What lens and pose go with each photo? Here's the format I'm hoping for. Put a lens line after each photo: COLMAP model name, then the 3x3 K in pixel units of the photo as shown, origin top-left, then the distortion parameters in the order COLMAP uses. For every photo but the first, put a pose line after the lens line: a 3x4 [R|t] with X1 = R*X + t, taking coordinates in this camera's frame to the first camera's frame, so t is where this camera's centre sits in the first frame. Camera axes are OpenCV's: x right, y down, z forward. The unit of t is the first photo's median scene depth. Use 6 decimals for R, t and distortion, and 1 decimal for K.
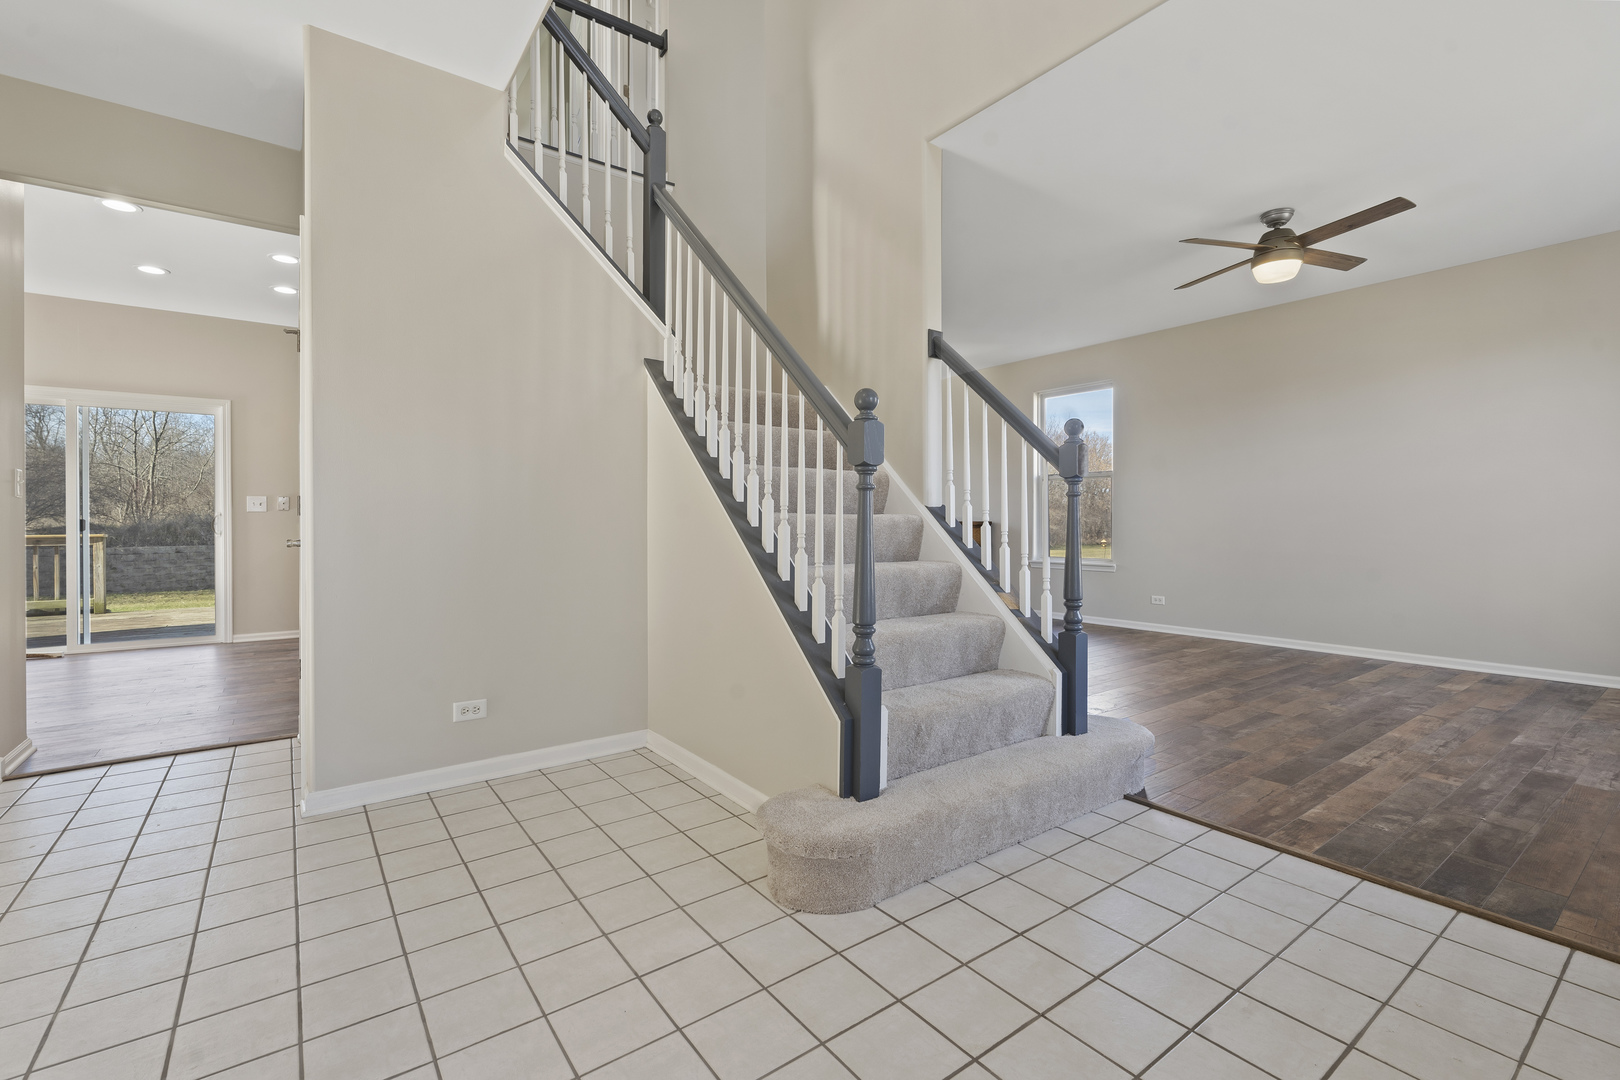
lens RADIAL K [[727.6, 0, 814.5], [0, 727.6, 524.3], [0, 0, 1]] dist [0.000988, -0.000298]
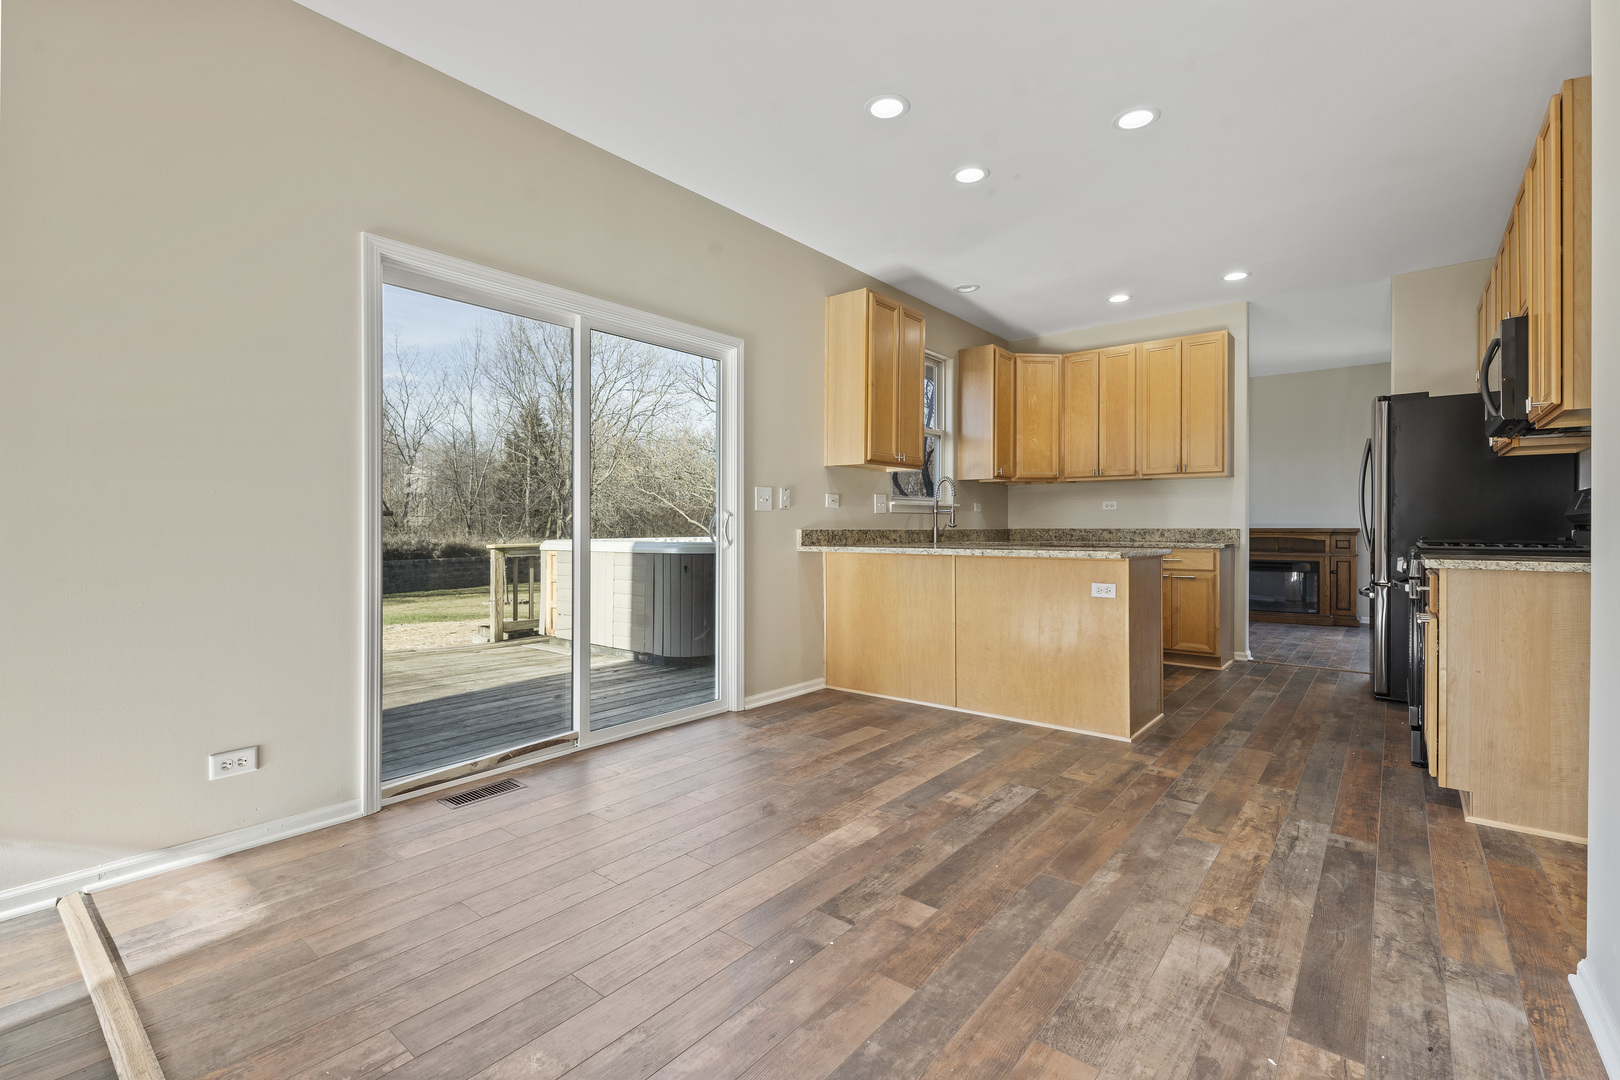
lens RADIAL K [[727.6, 0, 802.6], [0, 727.6, 527.1], [0, 0, 1]] dist [0.000988, -0.000298]
pose [[0.968952, 0.004004, 0.247215, -0.906260], [-0.003072, 0.999987, -0.004155, 0.000110], [-0.247229, 0.003267, 0.968952, 0.334847]]
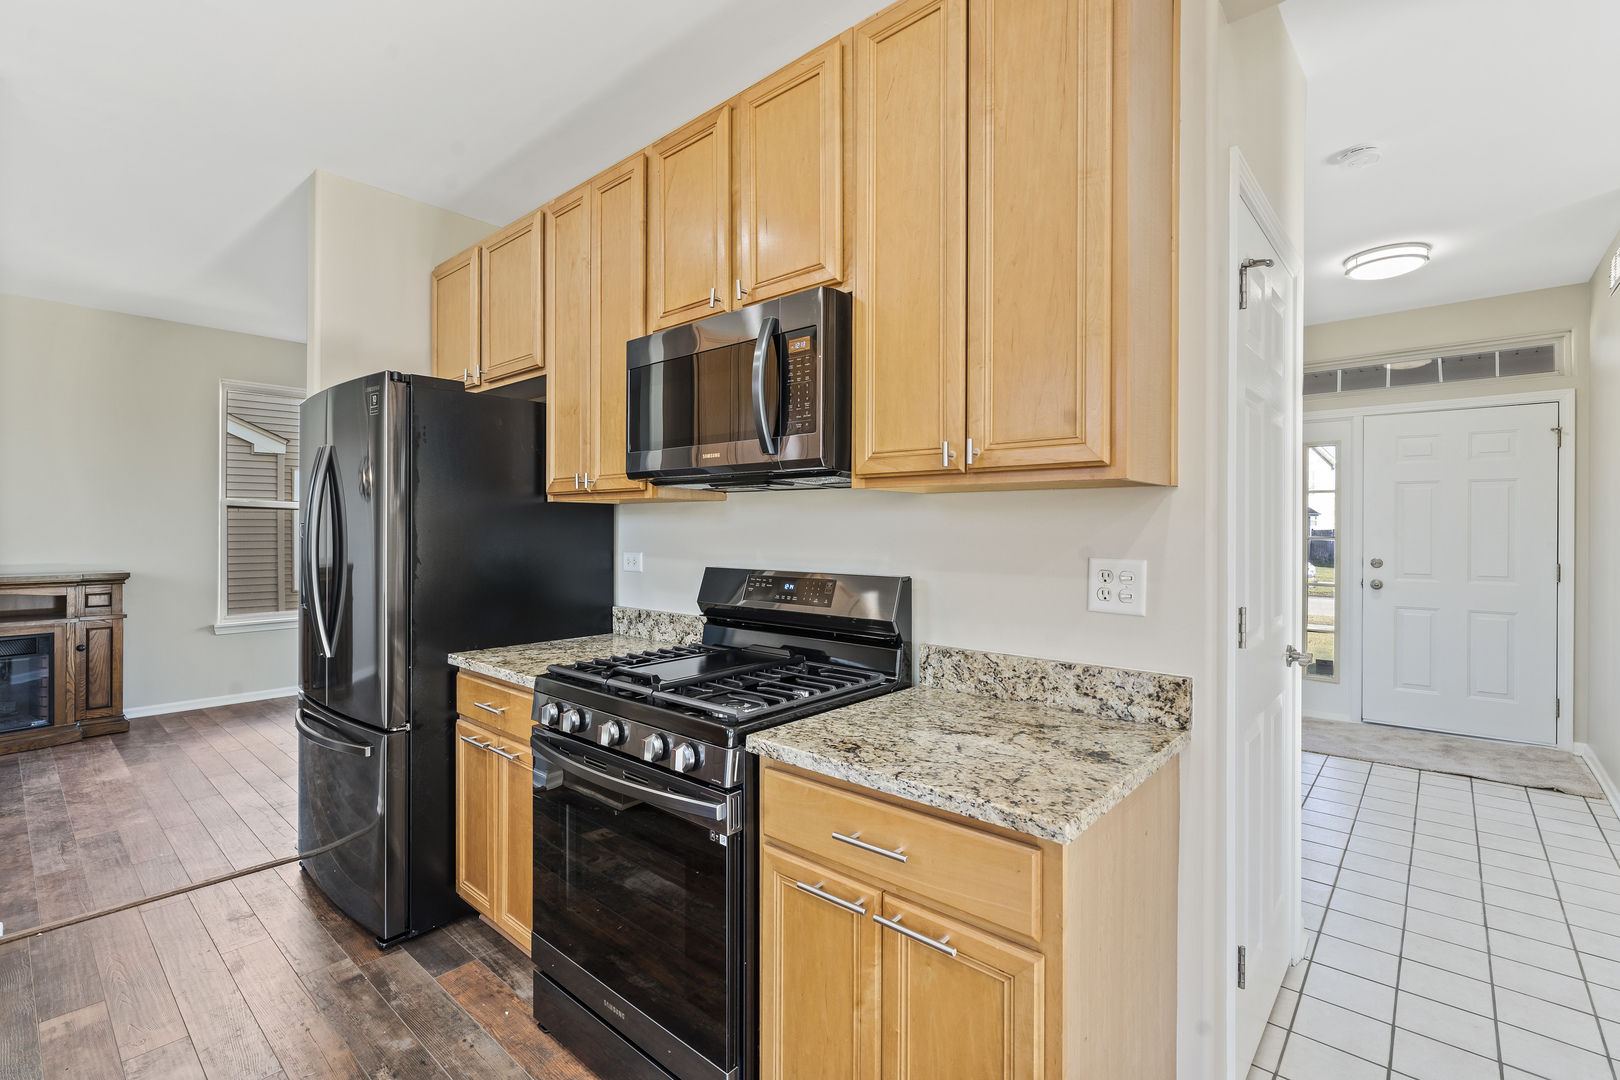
lens RADIAL K [[727.6, 0, 807.6], [0, 727.6, 523.2], [0, 0, 1]] dist [0.000988, -0.000298]
pose [[-0.217327, 0.004543, 0.976088, -0.606079], [0.001860, 0.999989, -0.004240, -0.051438], [-0.976097, 0.000894, -0.217333, 0.747693]]
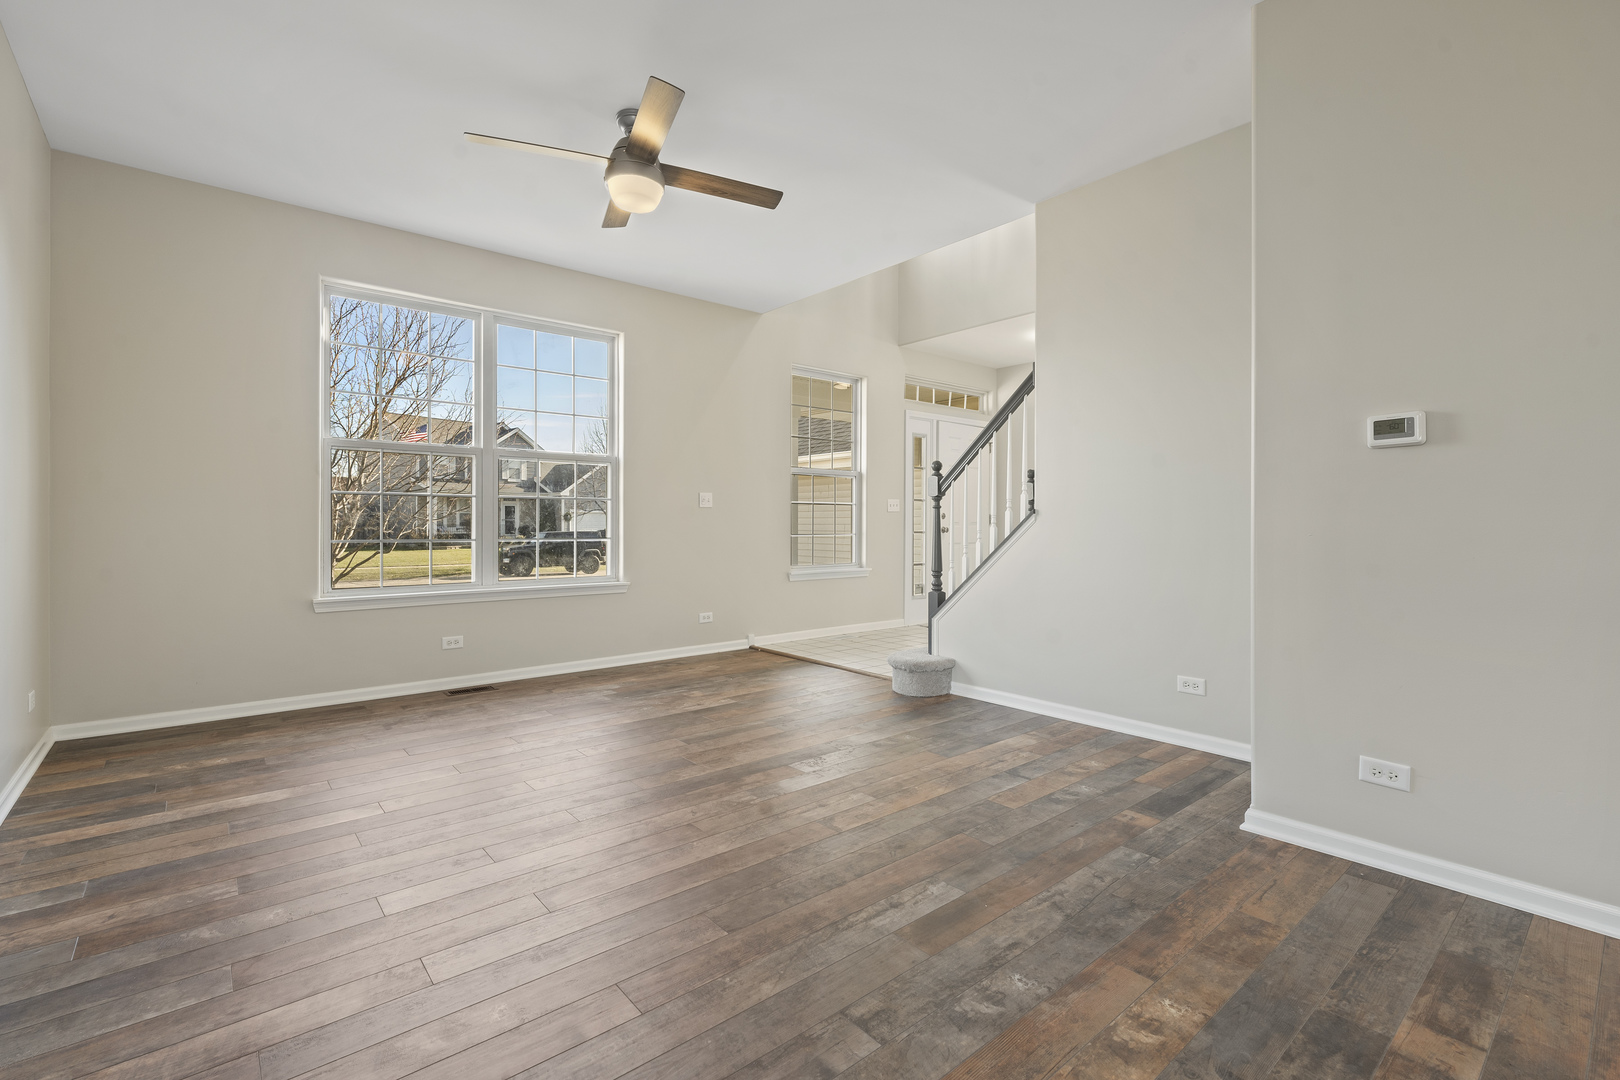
lens RADIAL K [[727.6, 0, 812.0], [0, 727.6, 529.9], [0, 0, 1]] dist [0.000988, -0.000298]
pose [[-0.996940, 0.002390, -0.078133, 0.320067], [0.001463, 0.999928, 0.011919, -0.004825], [0.078156, 0.011768, -0.996872, 1.170101]]
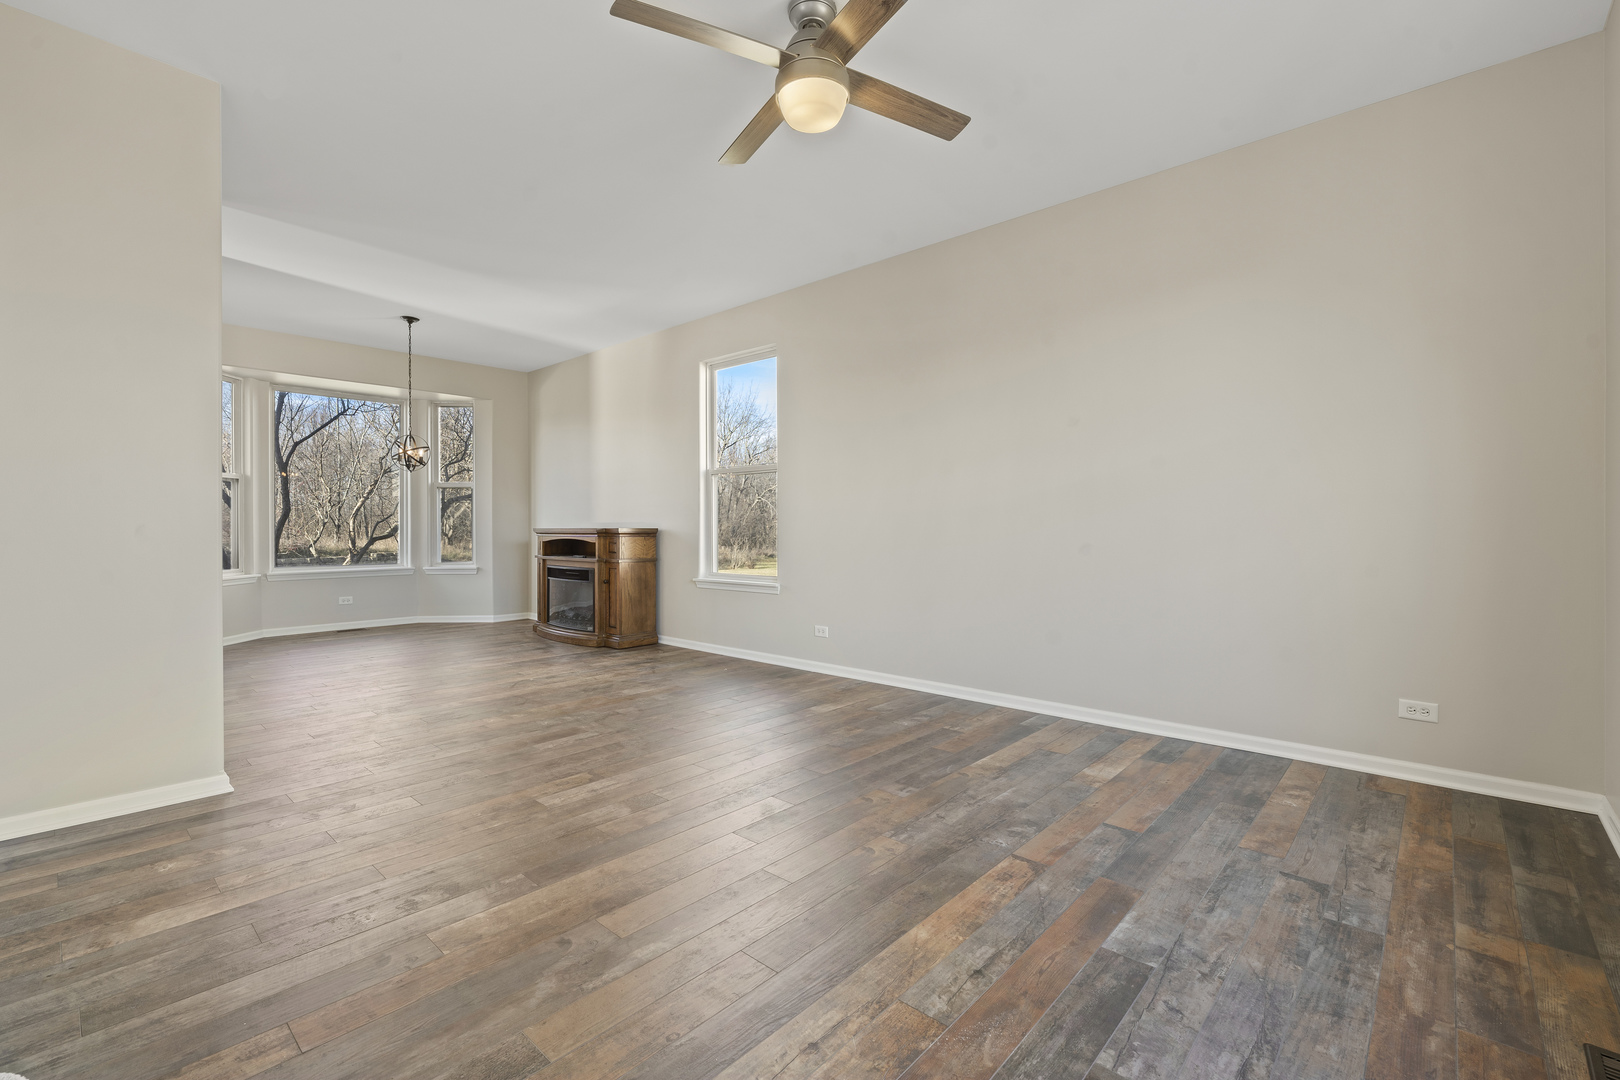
lens RADIAL K [[727.6, 0, 817.4], [0, 727.6, 532.0], [0, 0, 1]] dist [0.000988, -0.000298]
pose [[0.978168, -0.000550, 0.207817, 0.323860], [-0.000028, 0.999996, 0.002777, -0.002599], [-0.207817, -0.002722, 0.978164, 0.264932]]
